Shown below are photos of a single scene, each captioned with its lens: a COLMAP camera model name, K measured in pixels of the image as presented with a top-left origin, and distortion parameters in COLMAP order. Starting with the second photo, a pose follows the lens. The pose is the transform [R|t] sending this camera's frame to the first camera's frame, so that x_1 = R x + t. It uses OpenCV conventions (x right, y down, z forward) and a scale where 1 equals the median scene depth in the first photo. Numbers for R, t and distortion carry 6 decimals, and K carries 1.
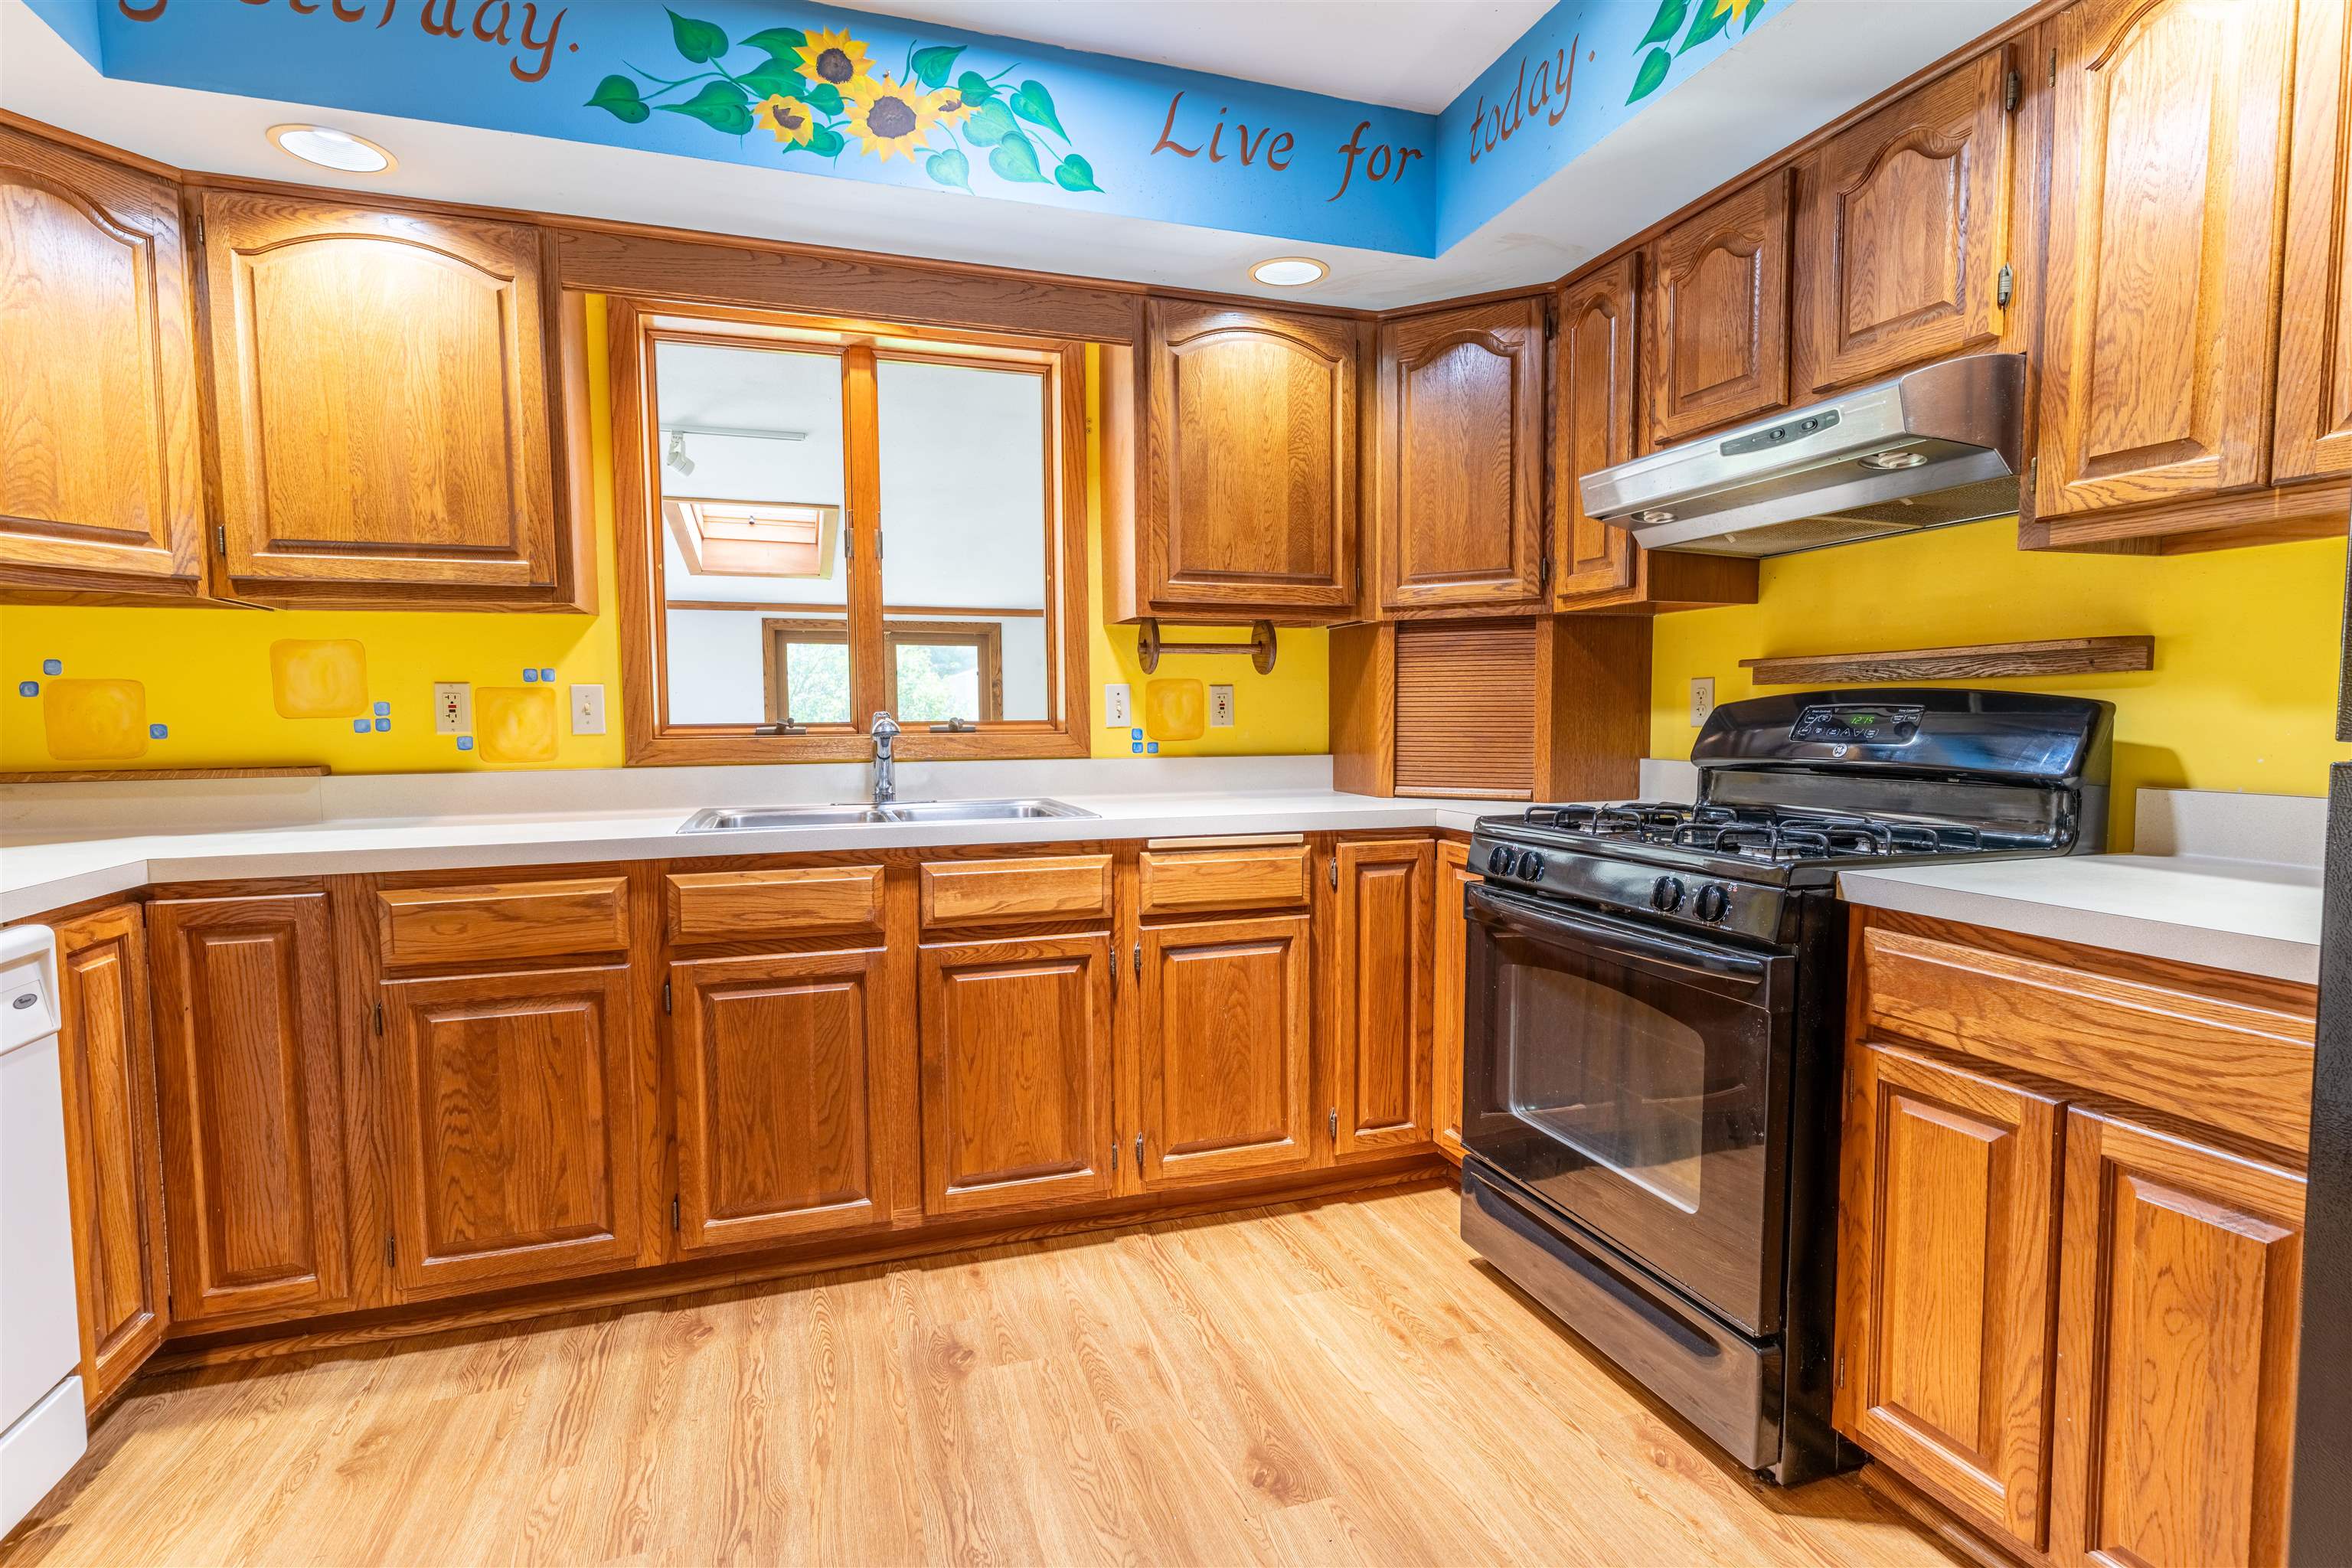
lens RADIAL K [[1126.3, 0, 1170.1], [0, 1126.3, 784.7], [0, 0, 1]] dist [0.000406, 0.001233]
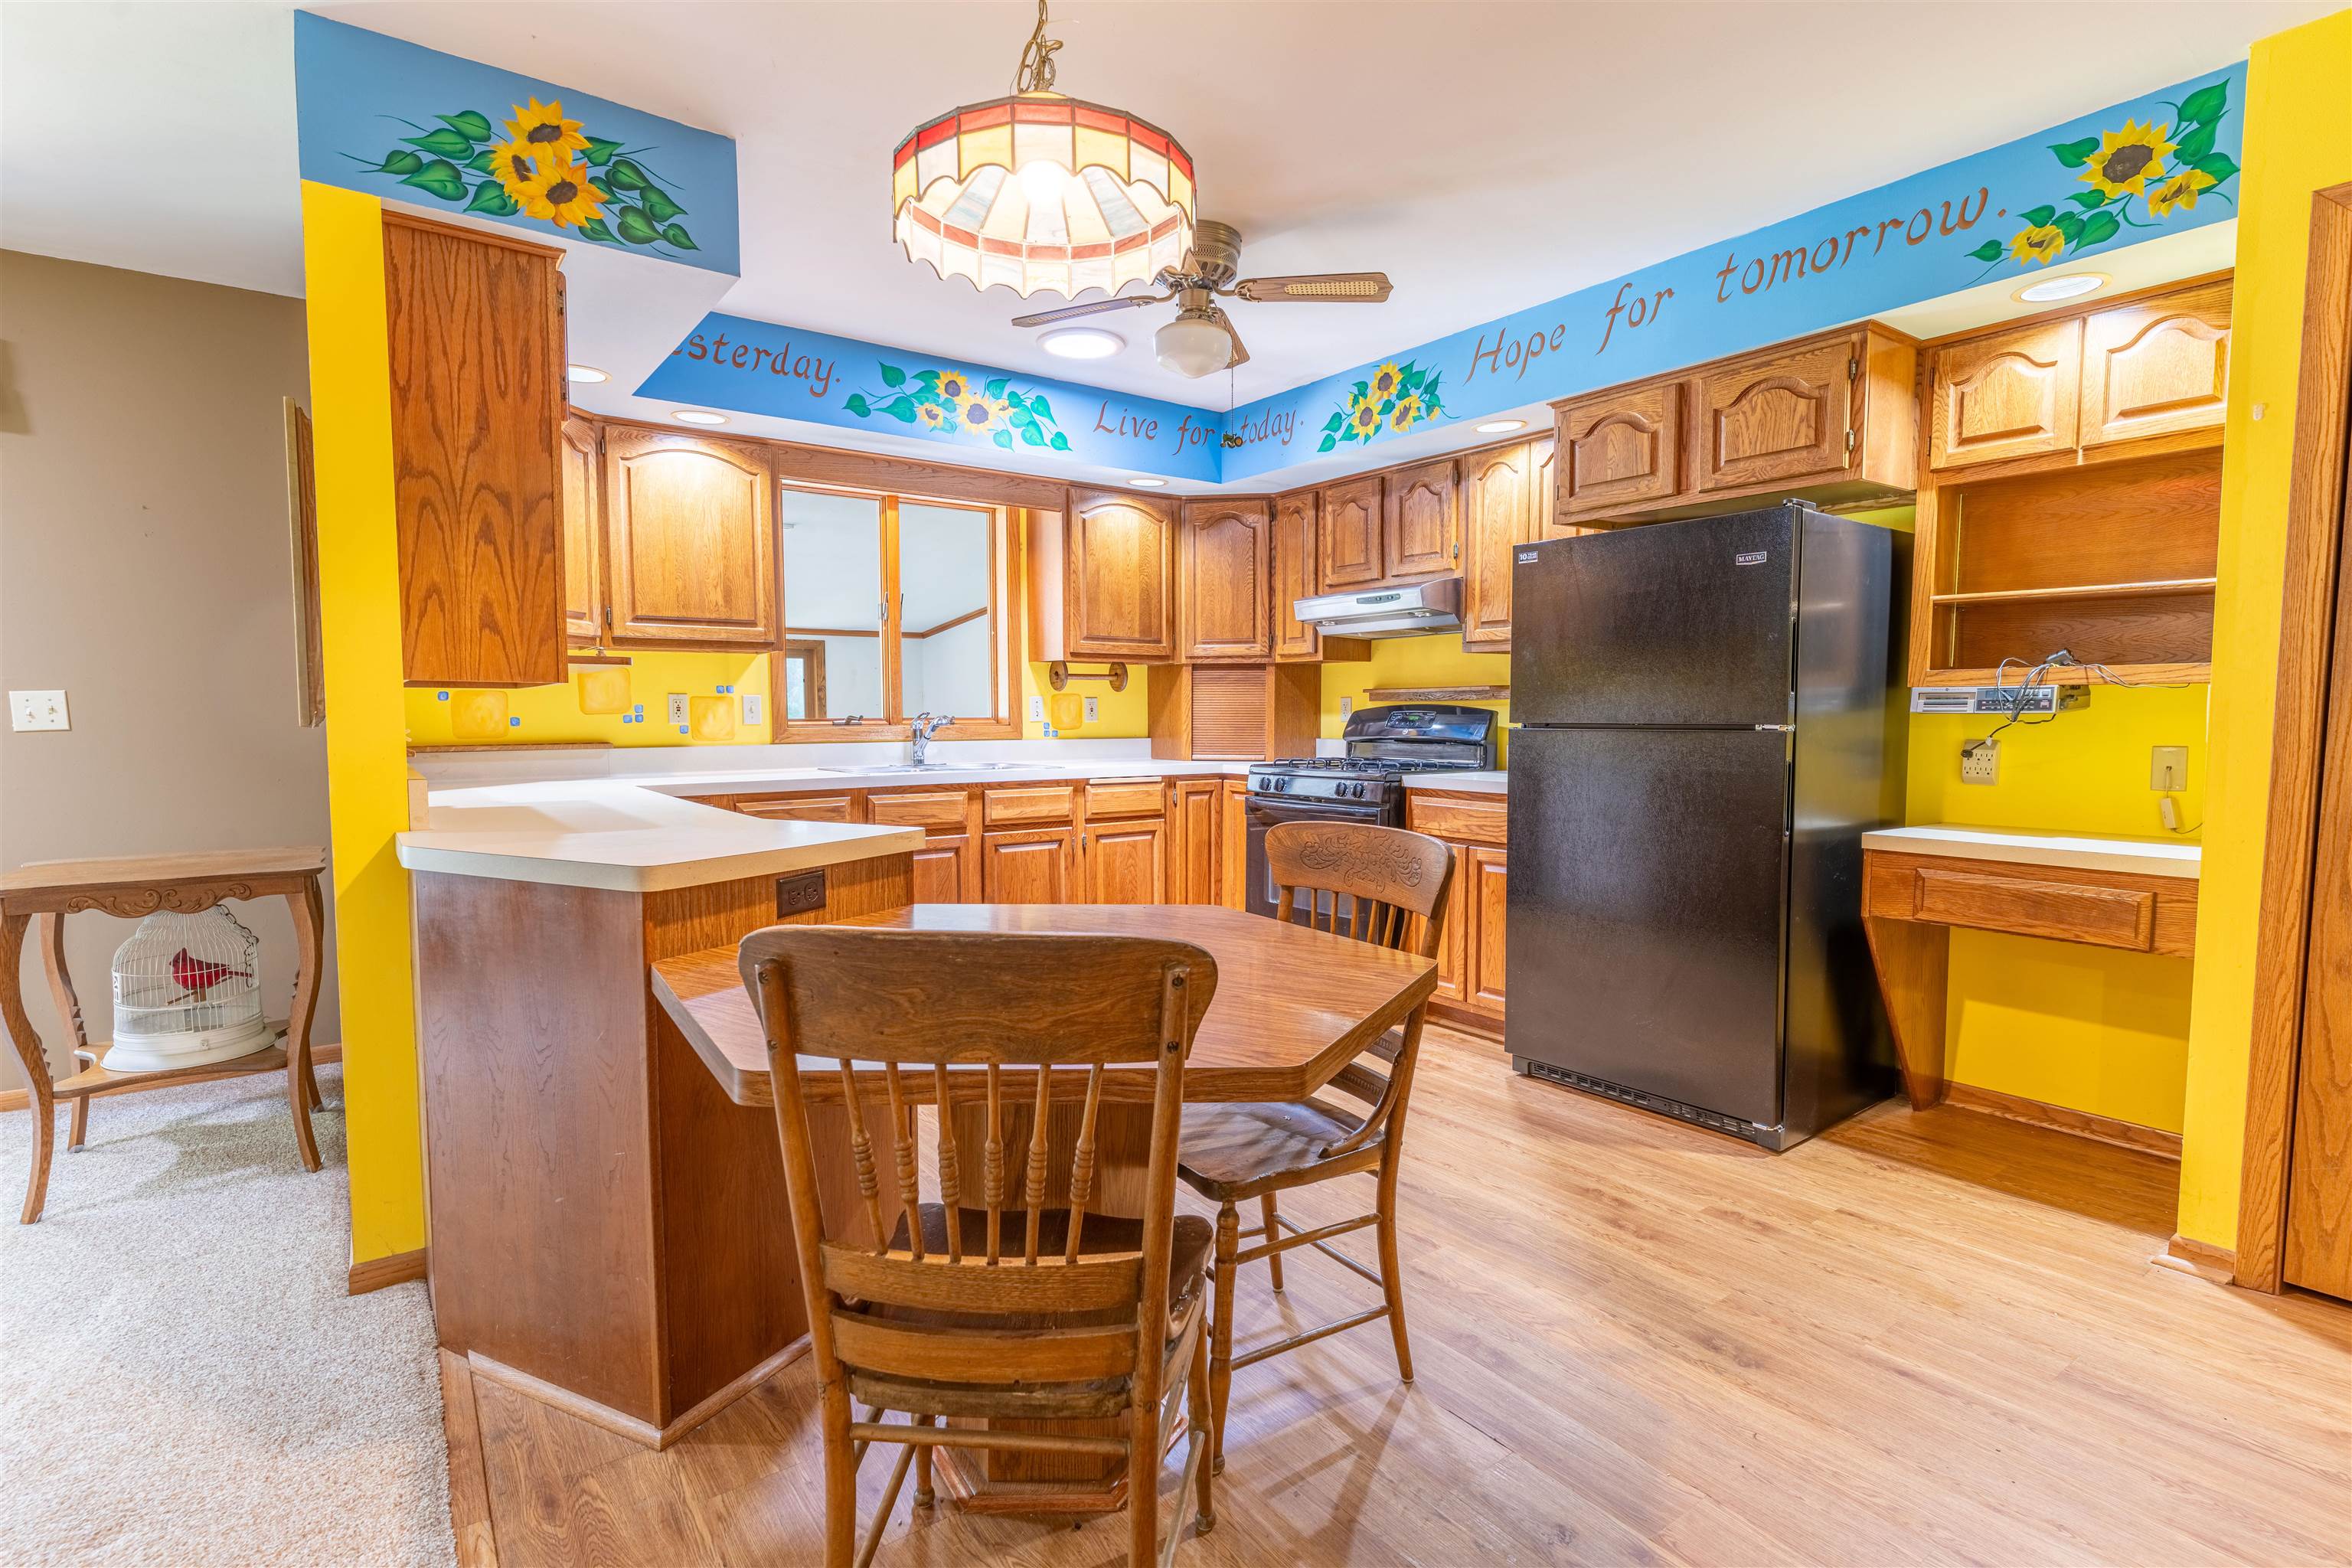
lens RADIAL K [[1126.3, 0, 1178.9], [0, 1126.3, 779.8], [0, 0, 1]] dist [0.000406, 0.001233]
pose [[0.949672, -0.013701, 0.312948, -0.505714], [0.015133, 0.999883, -0.002148, 0.059622], [-0.312882, 0.006776, 0.949768, -0.931650]]
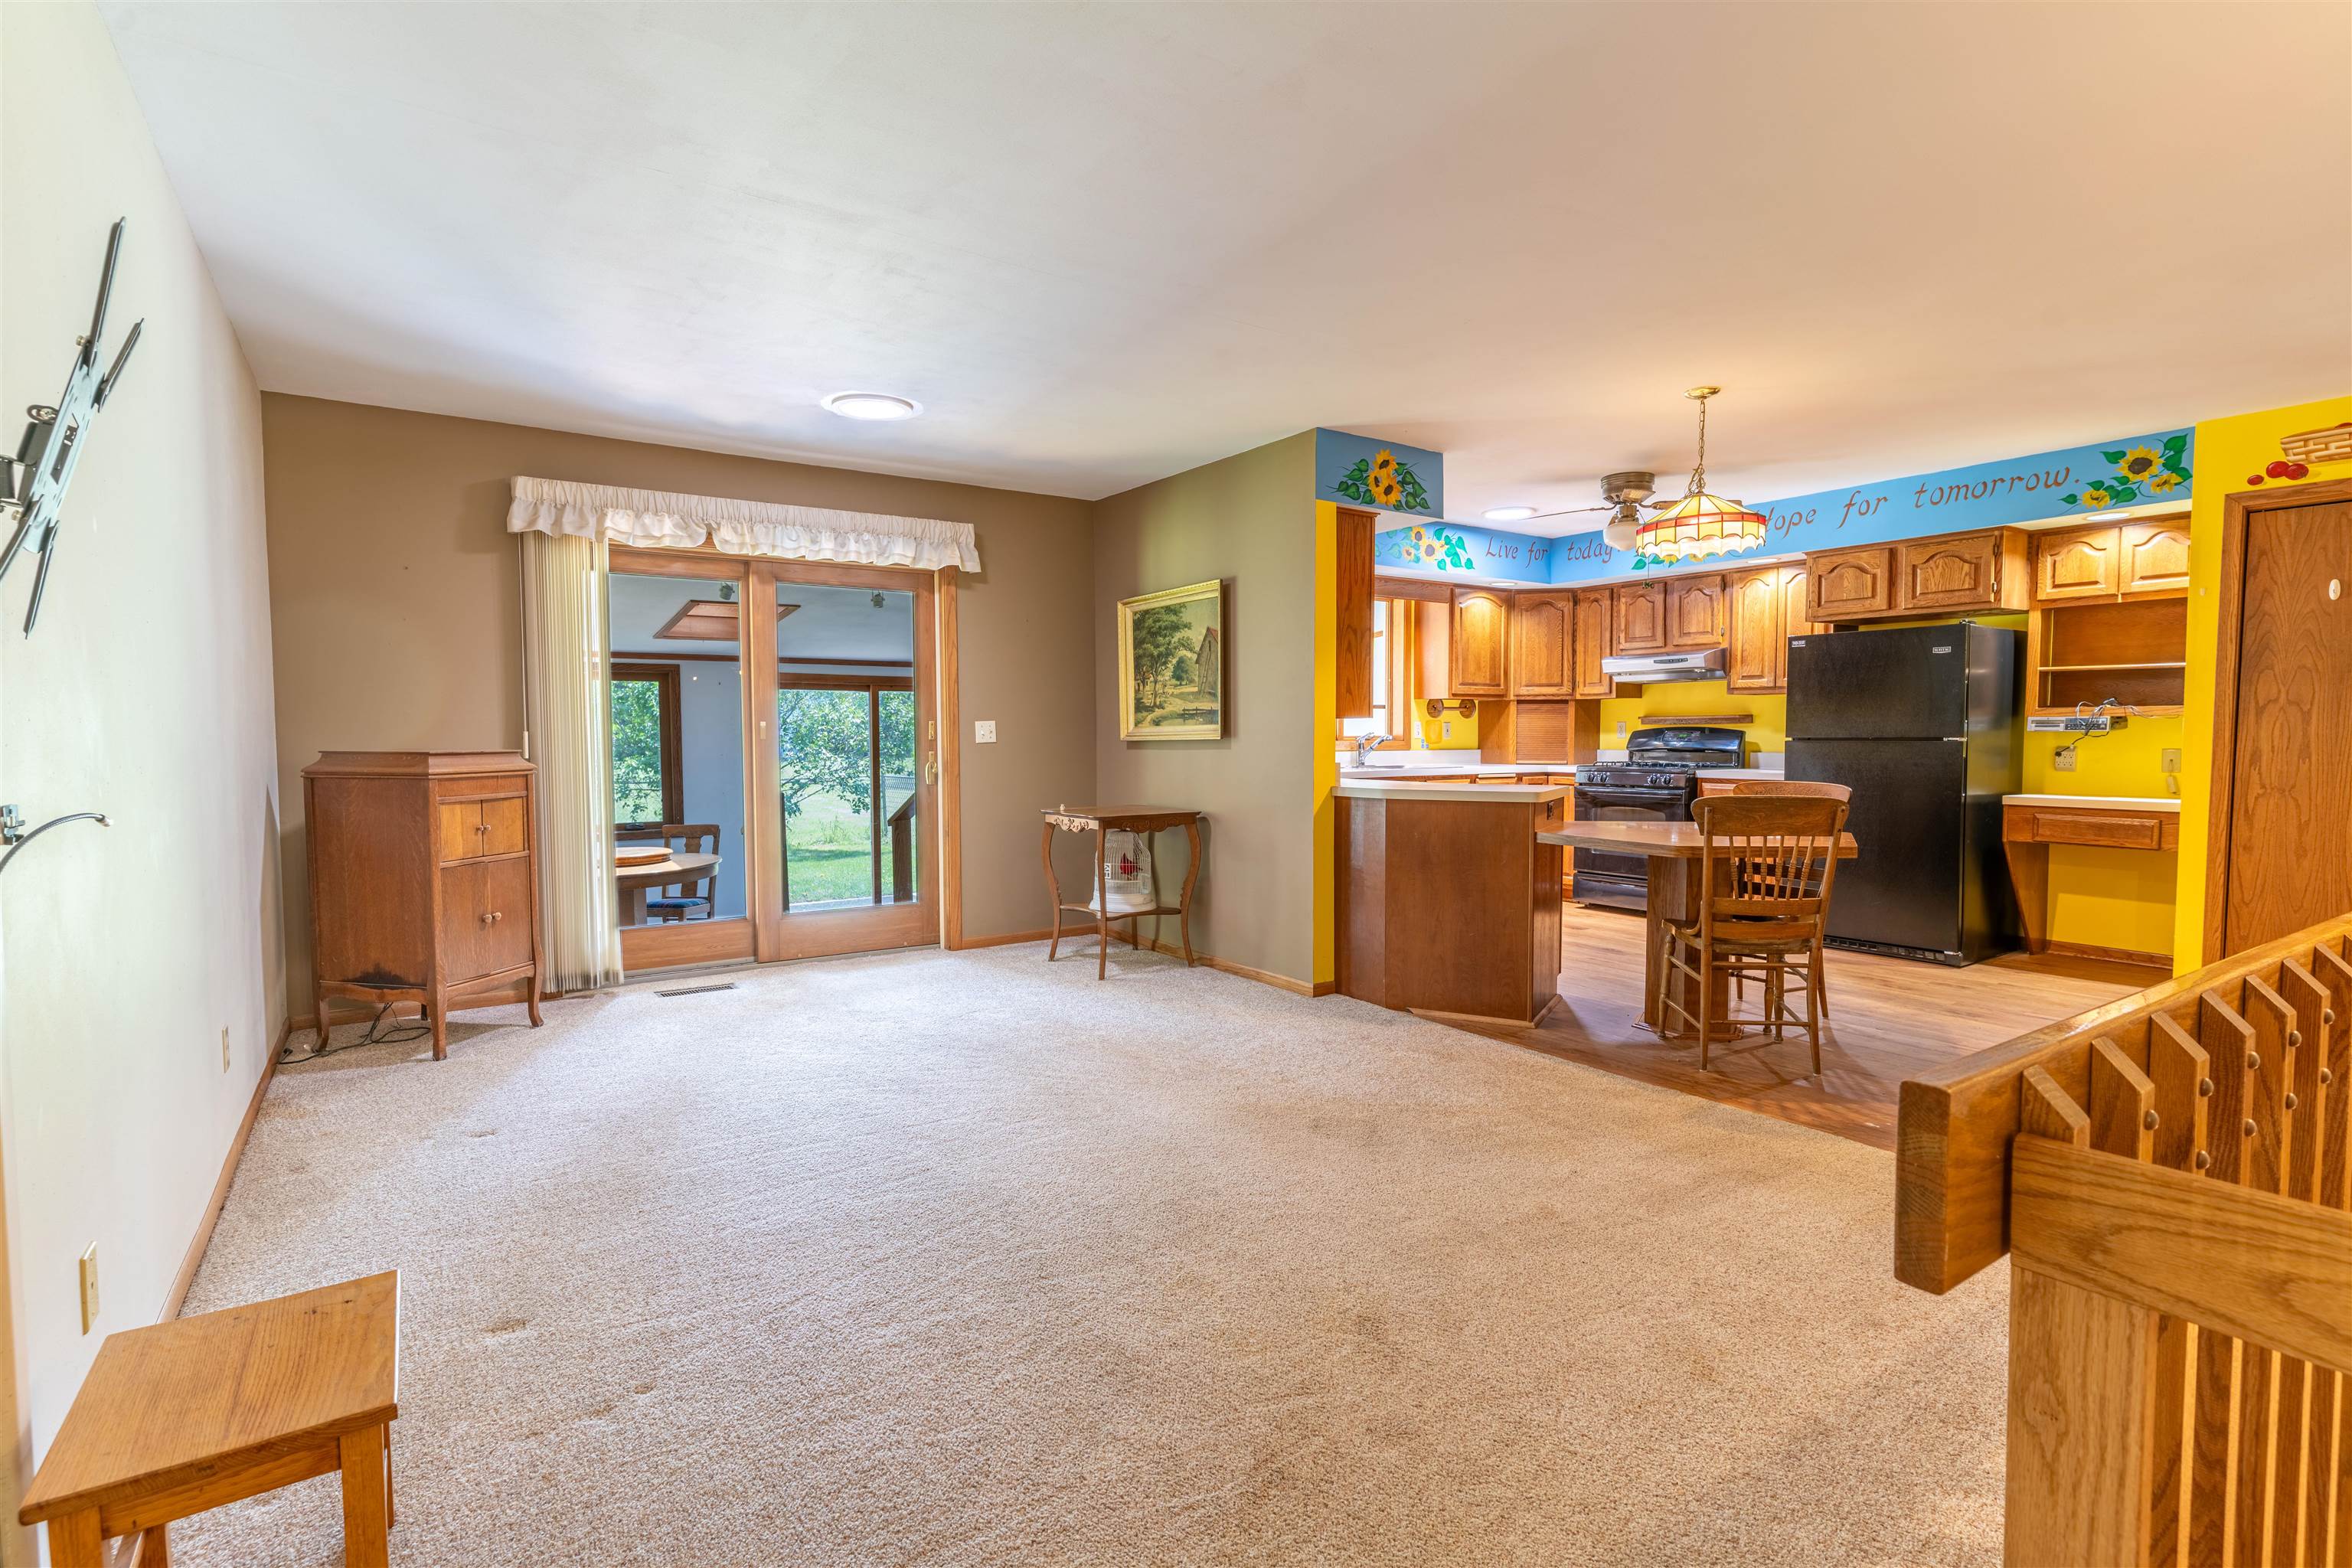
lens RADIAL K [[1126.3, 0, 1170.3], [0, 1126.3, 781.3], [0, 0, 1]] dist [0.000406, 0.001233]
pose [[0.959714, -0.008768, 0.280843, -1.769869], [0.015002, 0.999686, -0.020056, 0.121774], [-0.280579, 0.023461, 0.959544, -1.780959]]
